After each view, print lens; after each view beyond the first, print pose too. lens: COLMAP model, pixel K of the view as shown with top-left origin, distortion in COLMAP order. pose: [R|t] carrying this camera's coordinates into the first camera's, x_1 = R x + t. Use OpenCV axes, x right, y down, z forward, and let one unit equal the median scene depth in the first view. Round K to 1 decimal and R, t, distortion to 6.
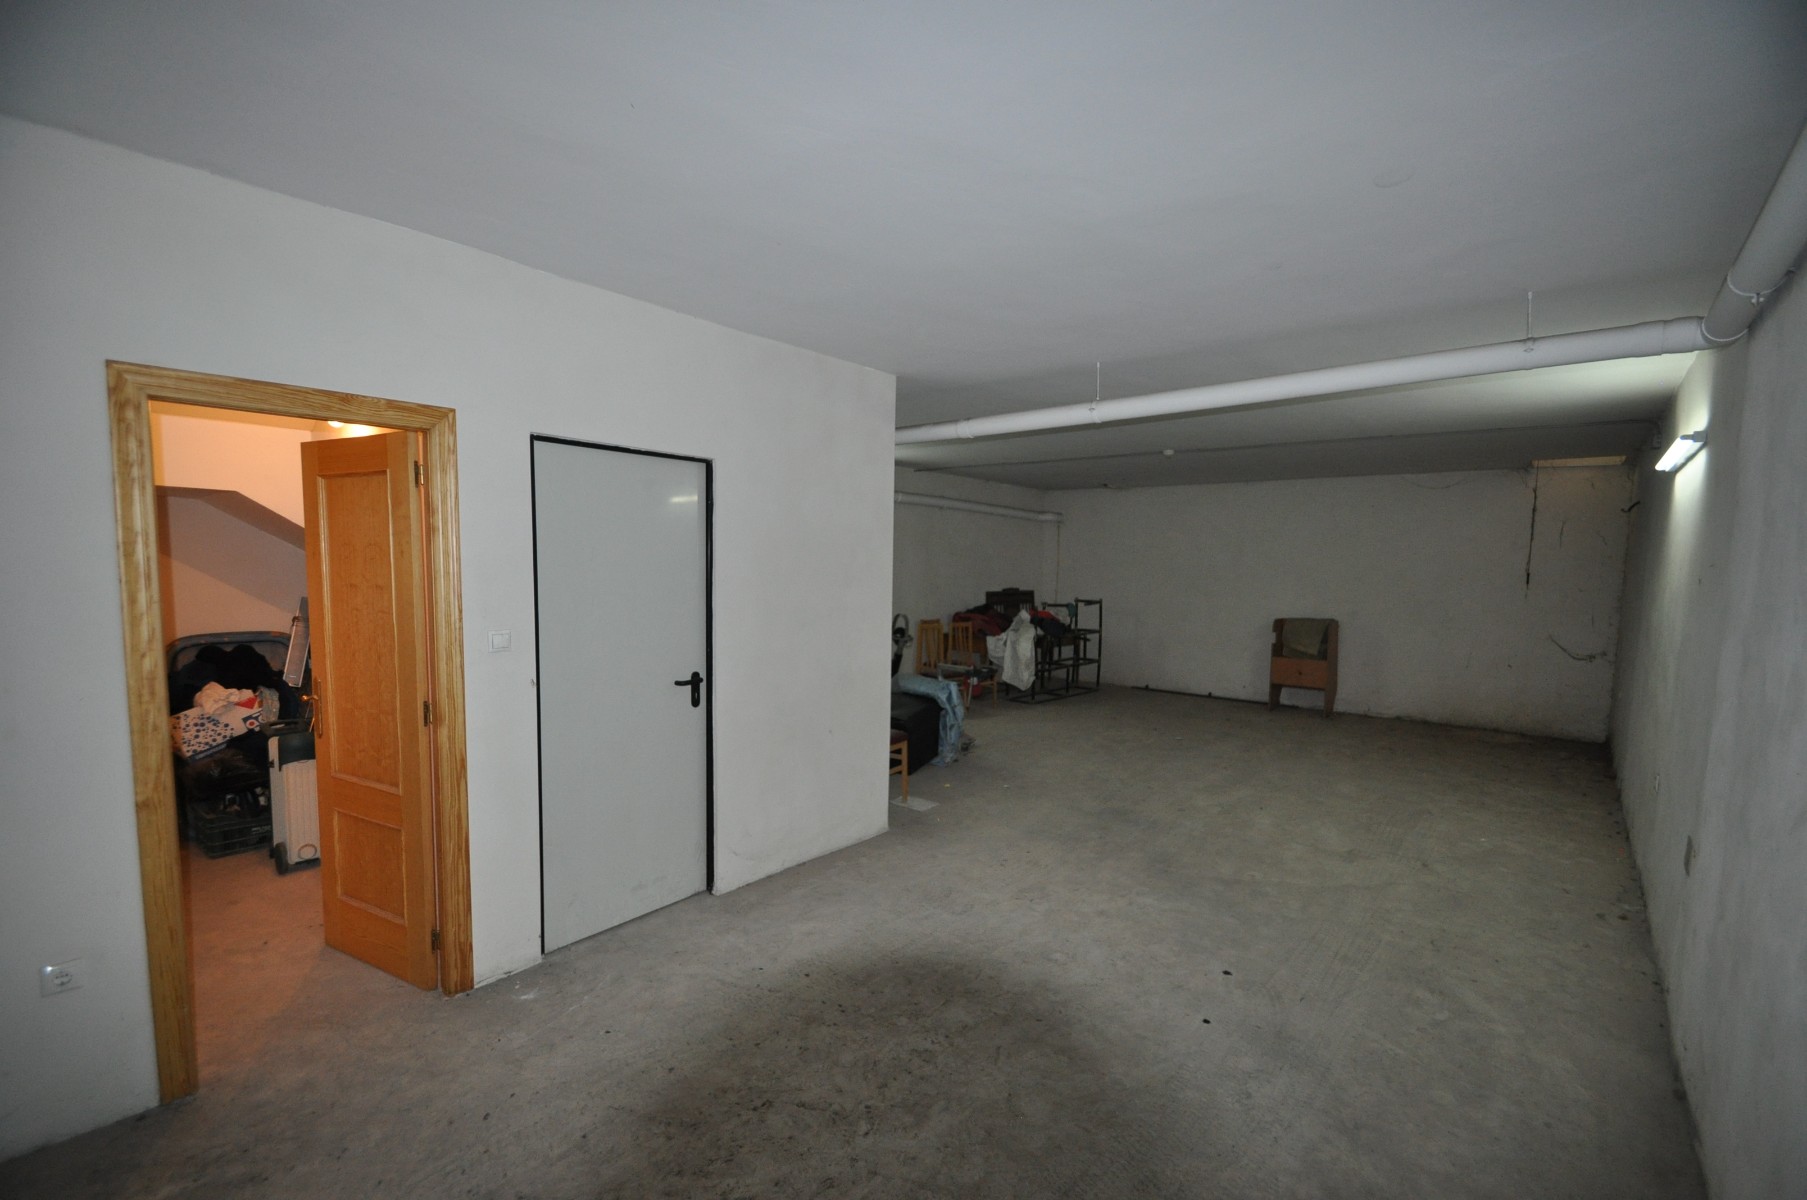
lens RADIAL K [[812.5, 0, 901.3], [0, 812.5, 645.7], [0, 0, 1]] dist [0.022698, -0.025641]
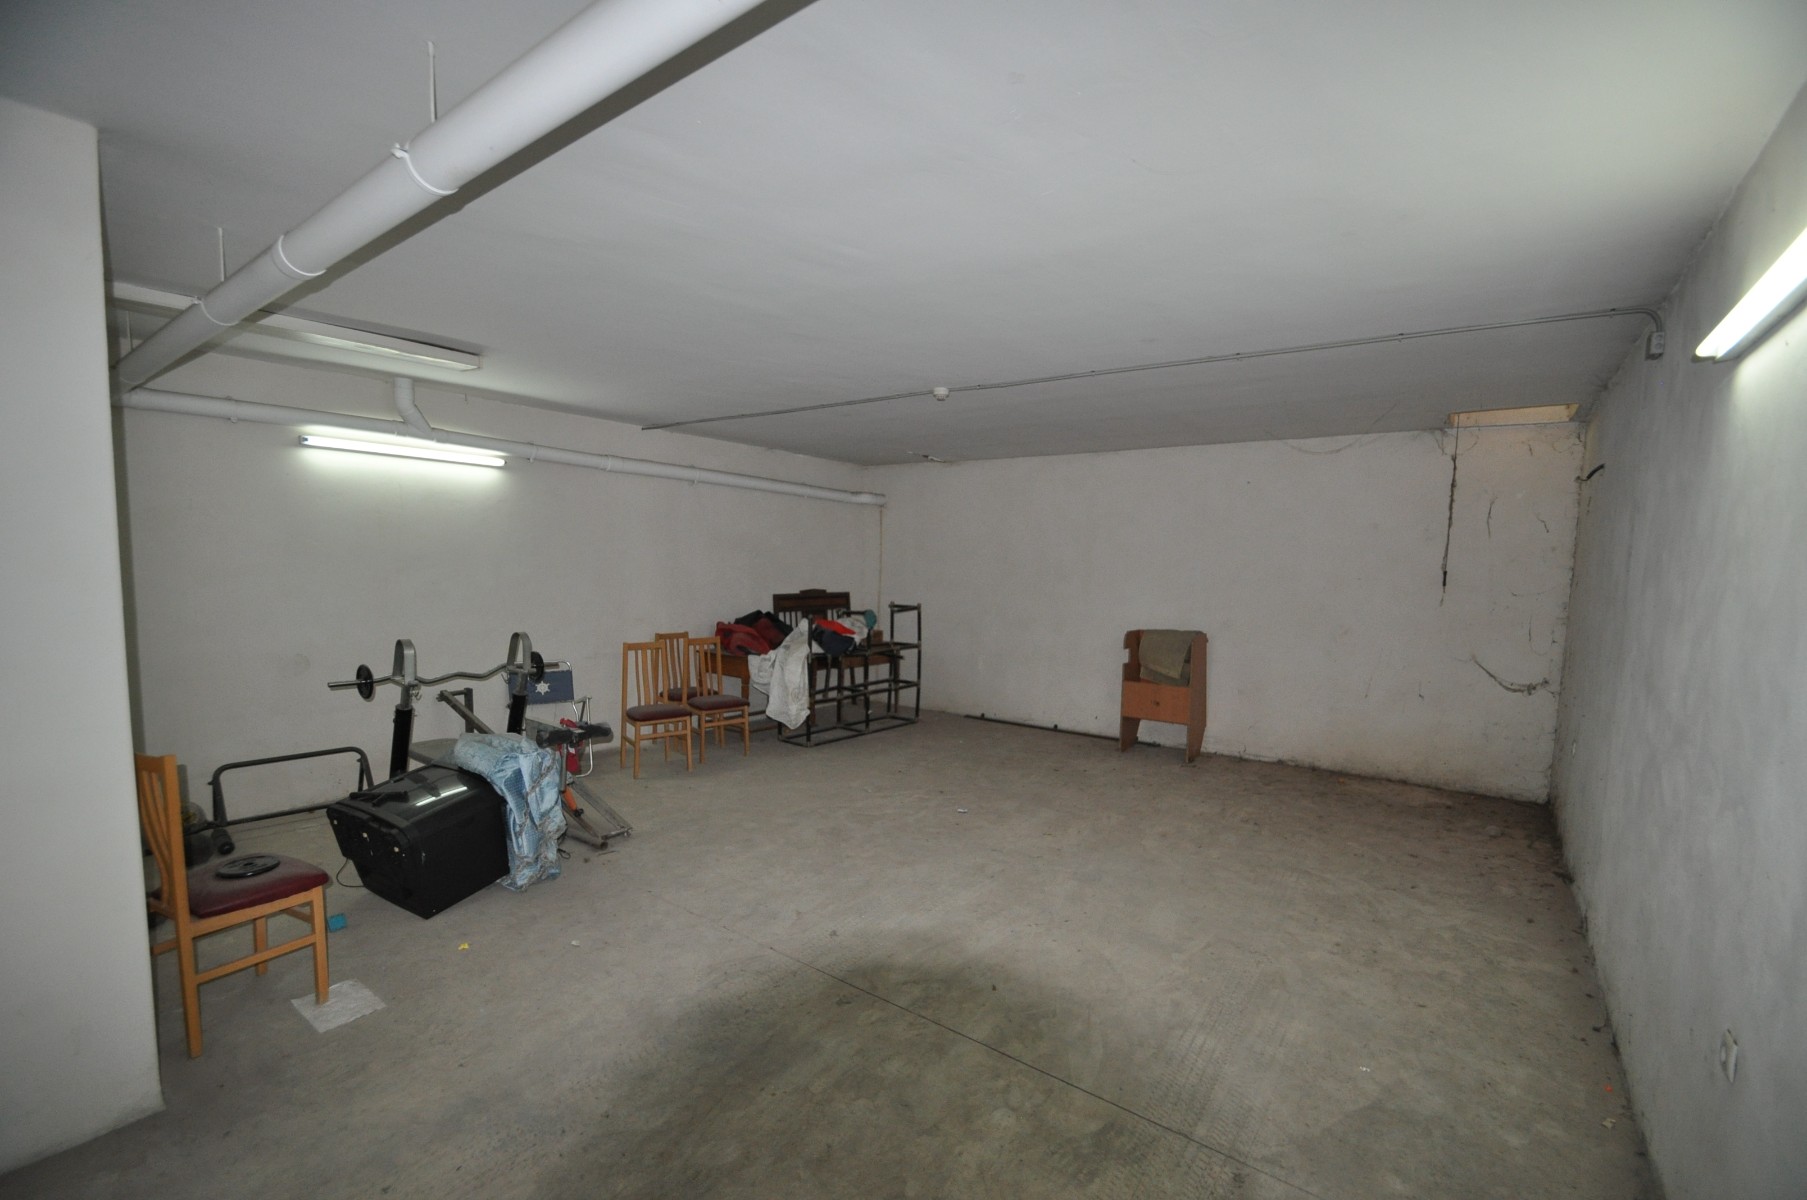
lens RADIAL K [[805.5, 0, 911.3], [0, 805.5, 649.8], [0, 0, 1]] dist [0.023669, -0.021812]
pose [[0.997342, -0.004659, 0.072710, 0.209493], [0.004103, 0.999961, 0.007789, -0.022819], [-0.072743, -0.007470, 0.997323, 0.272908]]
